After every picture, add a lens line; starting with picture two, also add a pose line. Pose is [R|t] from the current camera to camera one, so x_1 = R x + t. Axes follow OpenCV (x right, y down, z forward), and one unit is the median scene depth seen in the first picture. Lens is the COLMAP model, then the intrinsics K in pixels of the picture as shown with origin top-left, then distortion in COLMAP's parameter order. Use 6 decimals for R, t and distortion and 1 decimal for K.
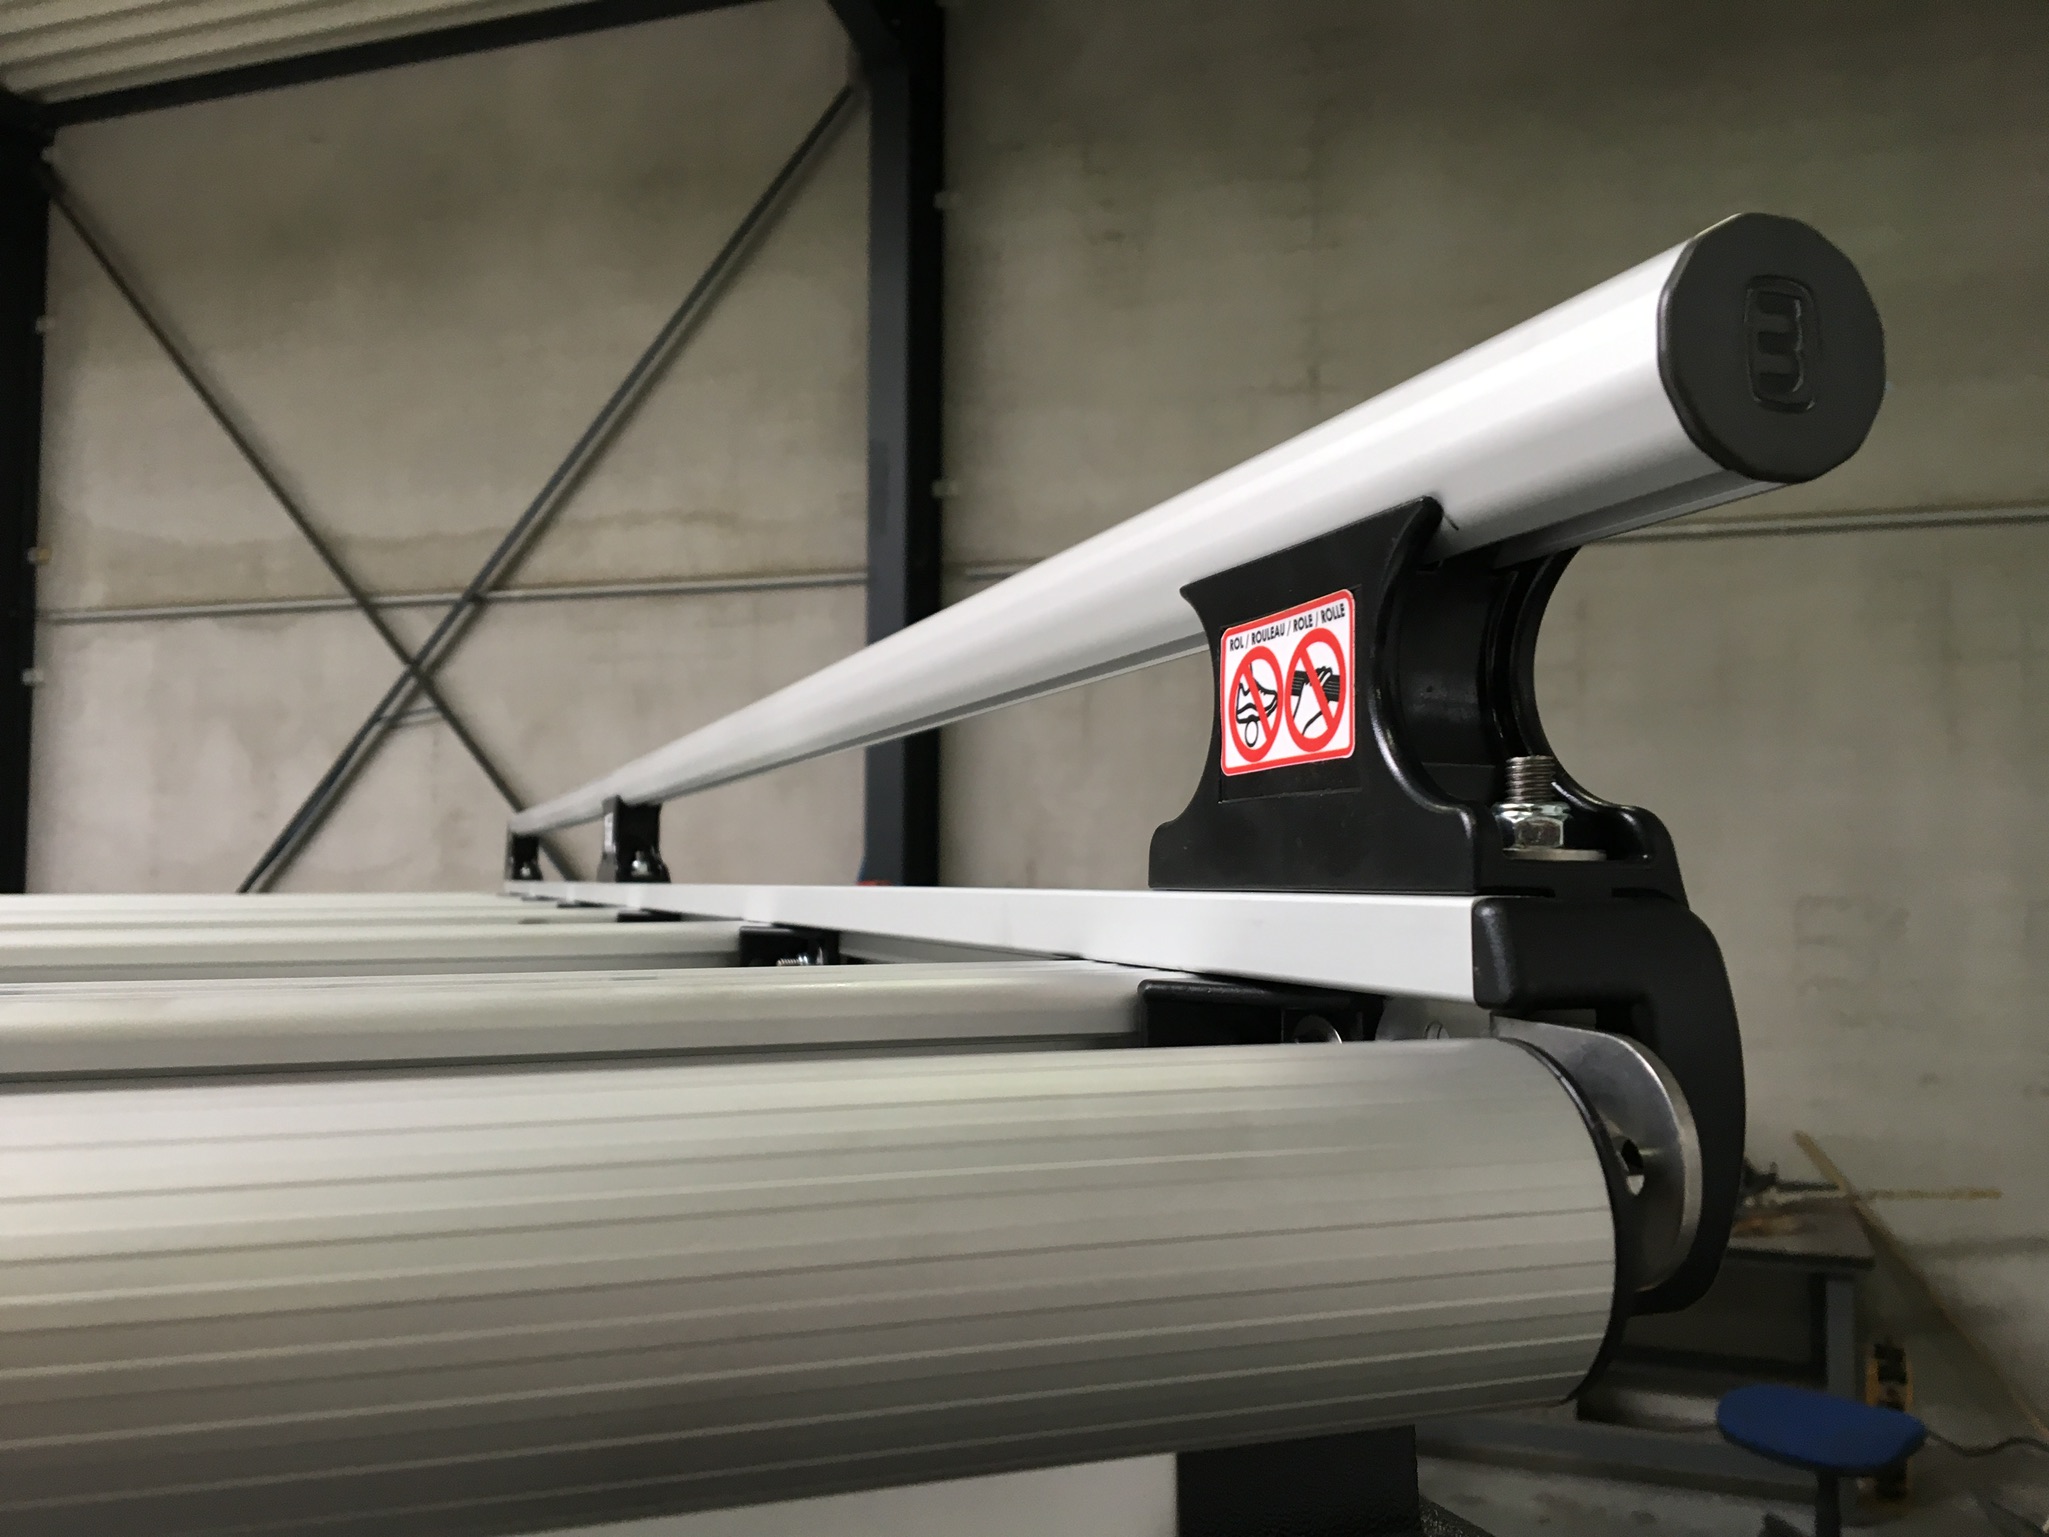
lens RADIAL K [[1767.0, 0, 1024.5], [0, 1767.0, 768.5], [0, 0, 1]] dist [0.081154, -0.095978]
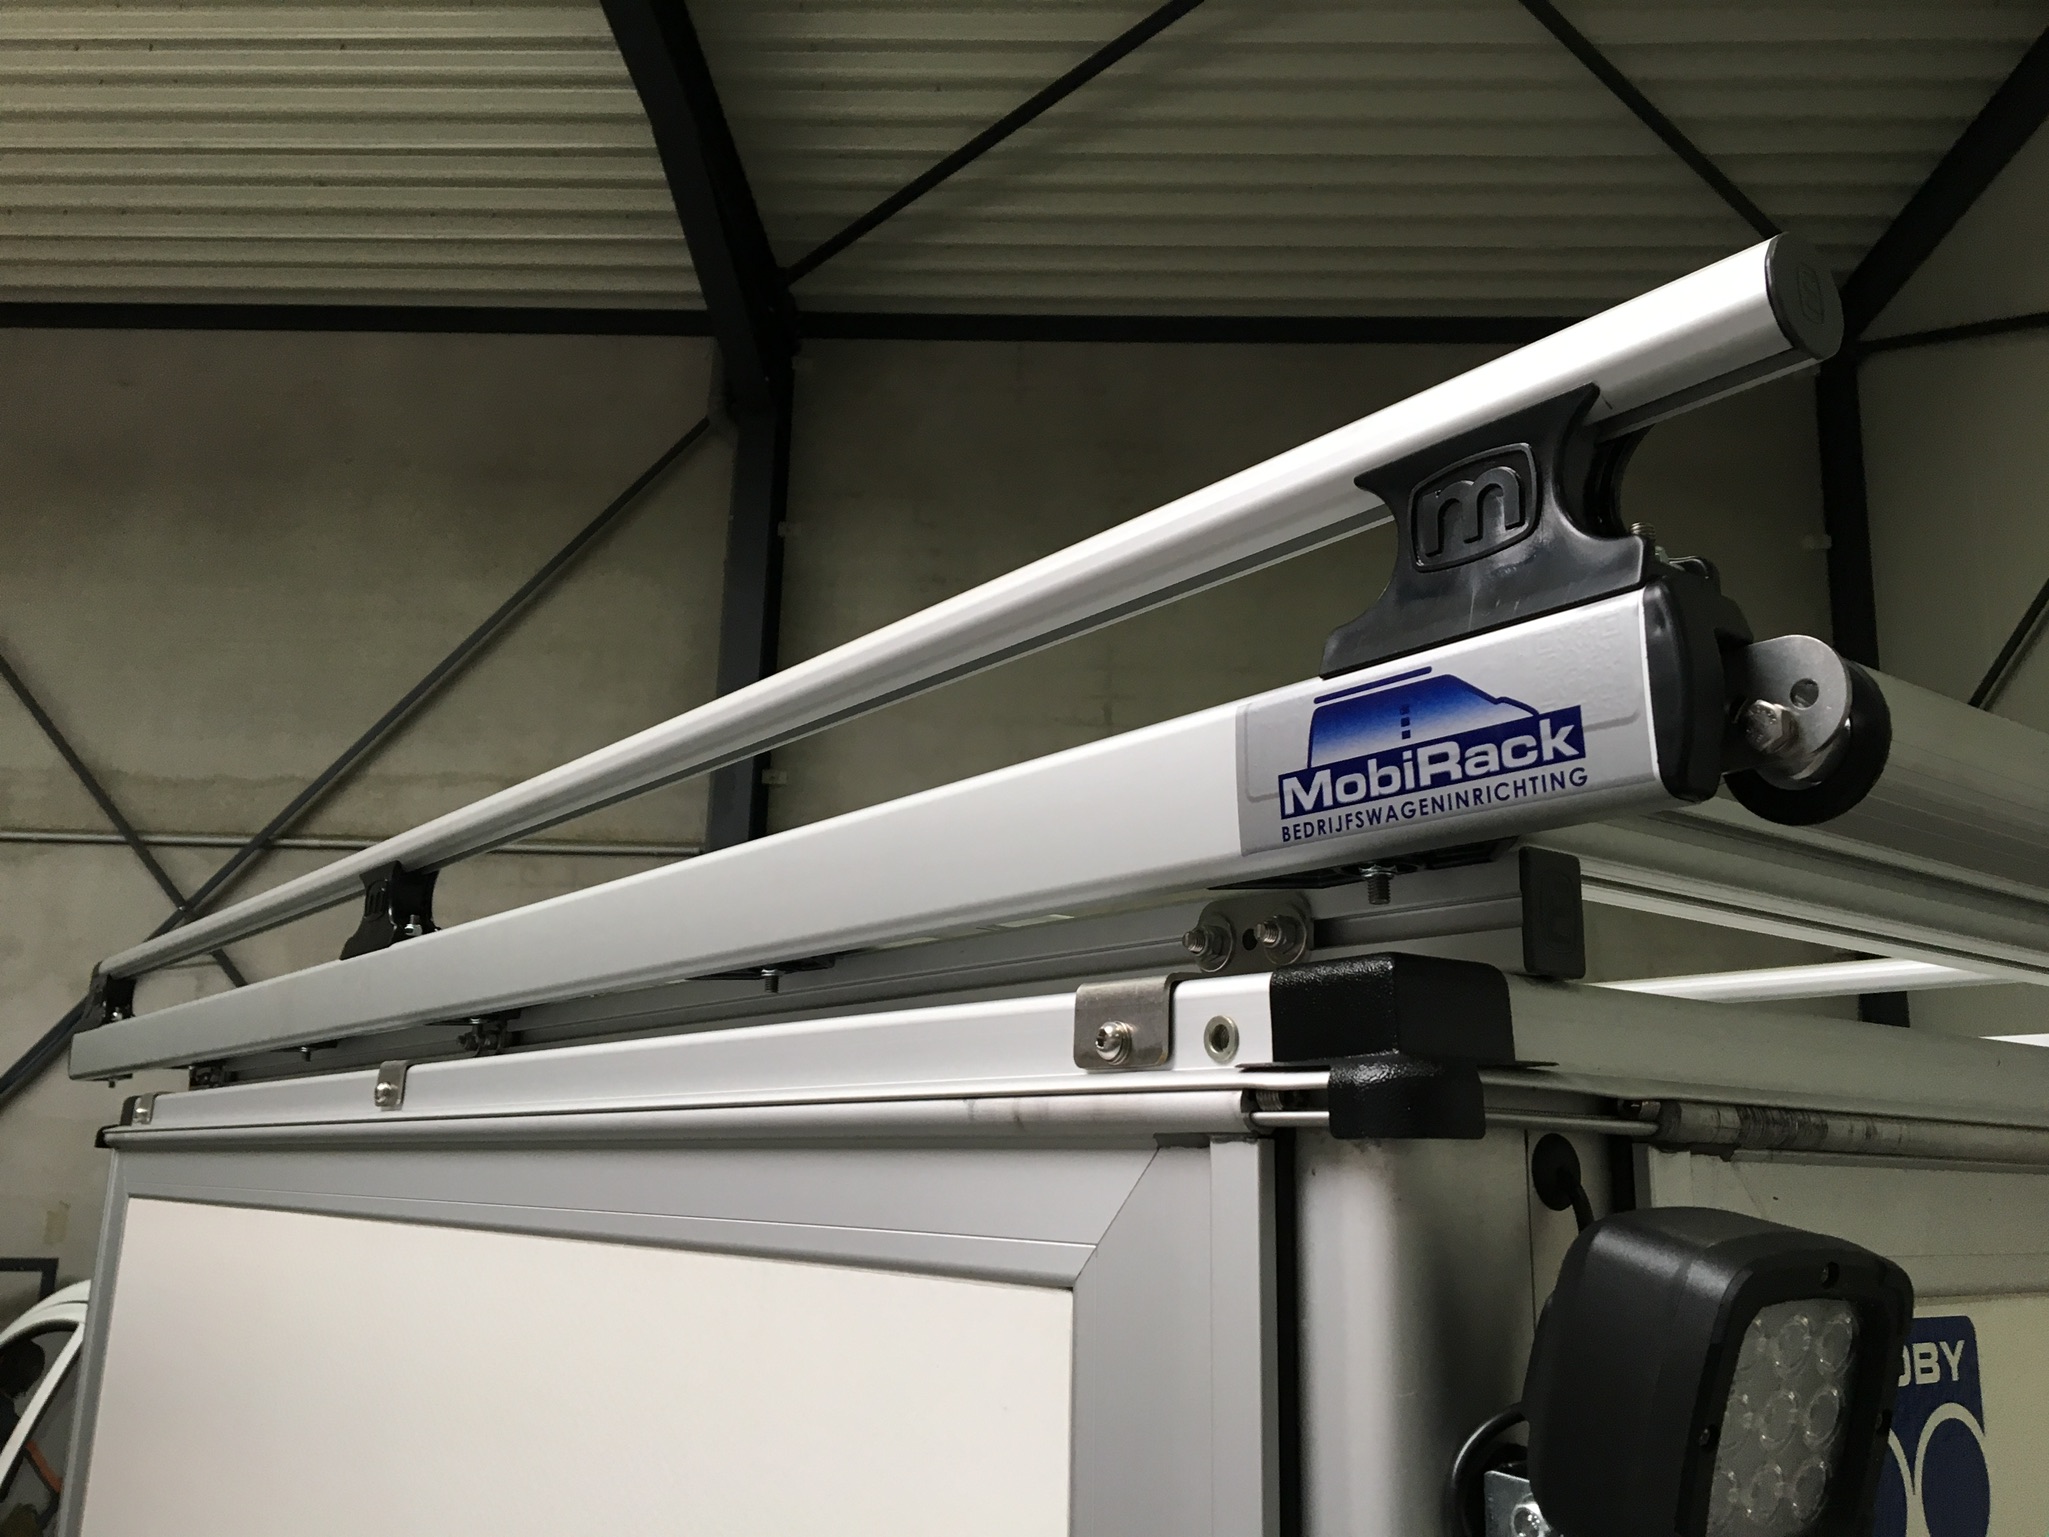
lens RADIAL K [[1767.0, 0, 1024.5], [0, 1767.0, 768.5], [0, 0, 1]] dist [0.081154, -0.095978]
pose [[0.951001, 0.088092, 0.296374, -0.203774], [-0.039042, 0.985095, -0.167523, 0.014811], [-0.306714, 0.147744, 0.940265, -0.085058]]
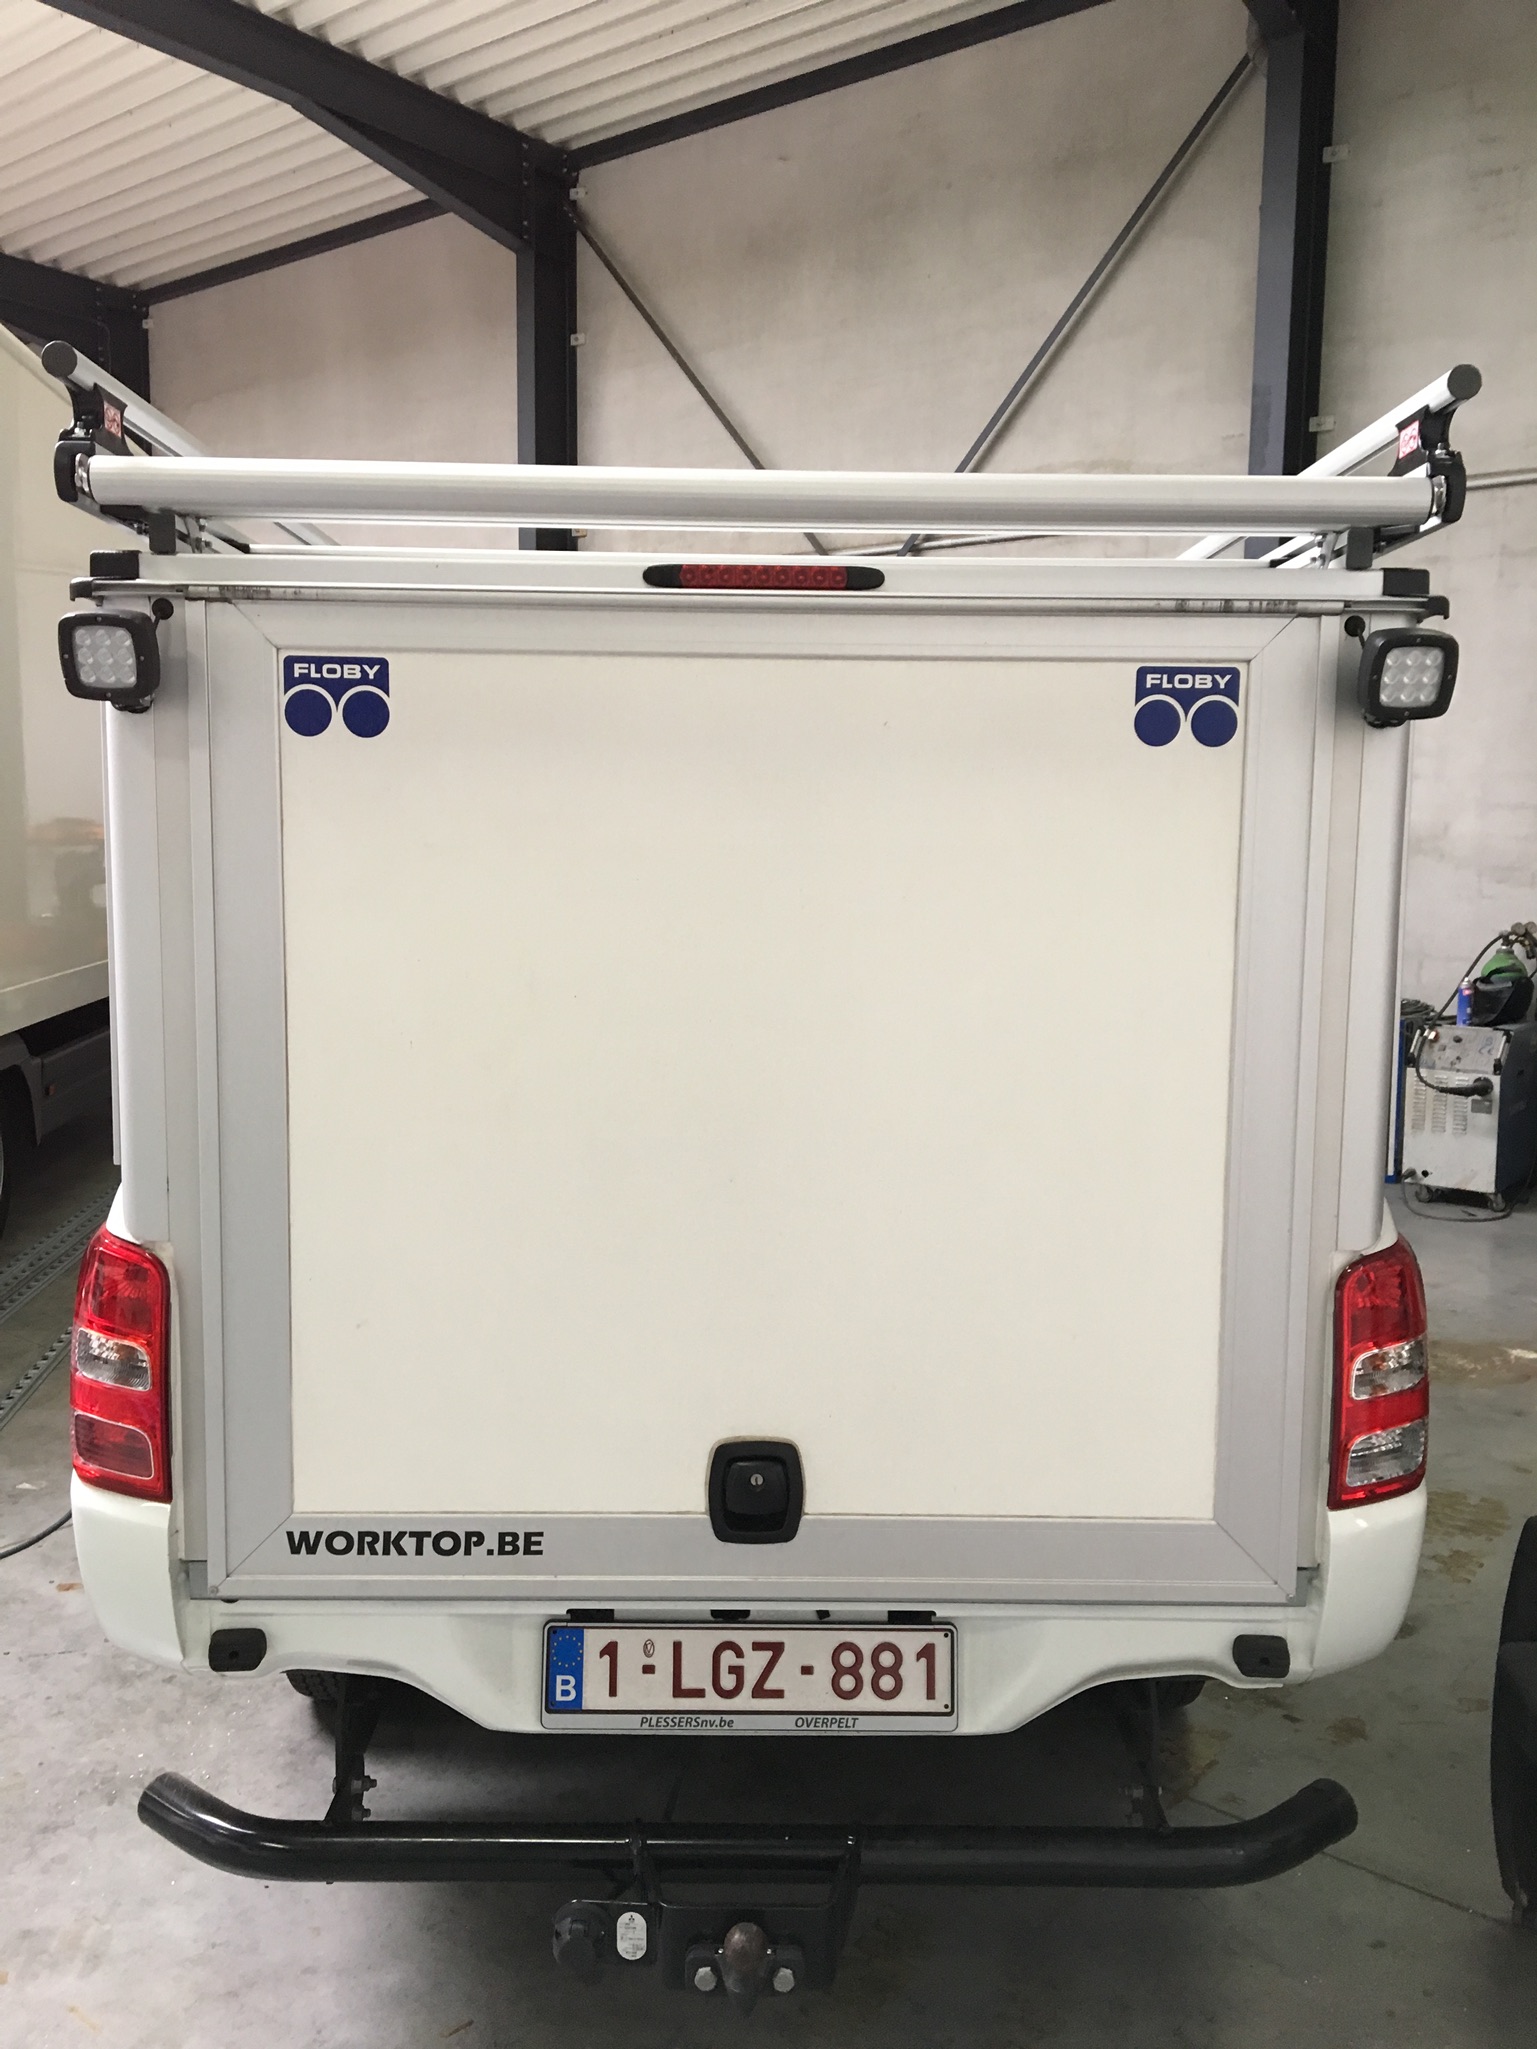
lens RADIAL K [[1767.0, 0, 768.5], [0, 1767.0, 1024.5], [0, 0, 1]] dist [0.081154, -0.095978]
pose [[0.946111, 0.043028, -0.320971, 0.004896], [0.007875, 0.987784, 0.155632, 0.037794], [0.323747, -0.149773, 0.934214, -0.225971]]
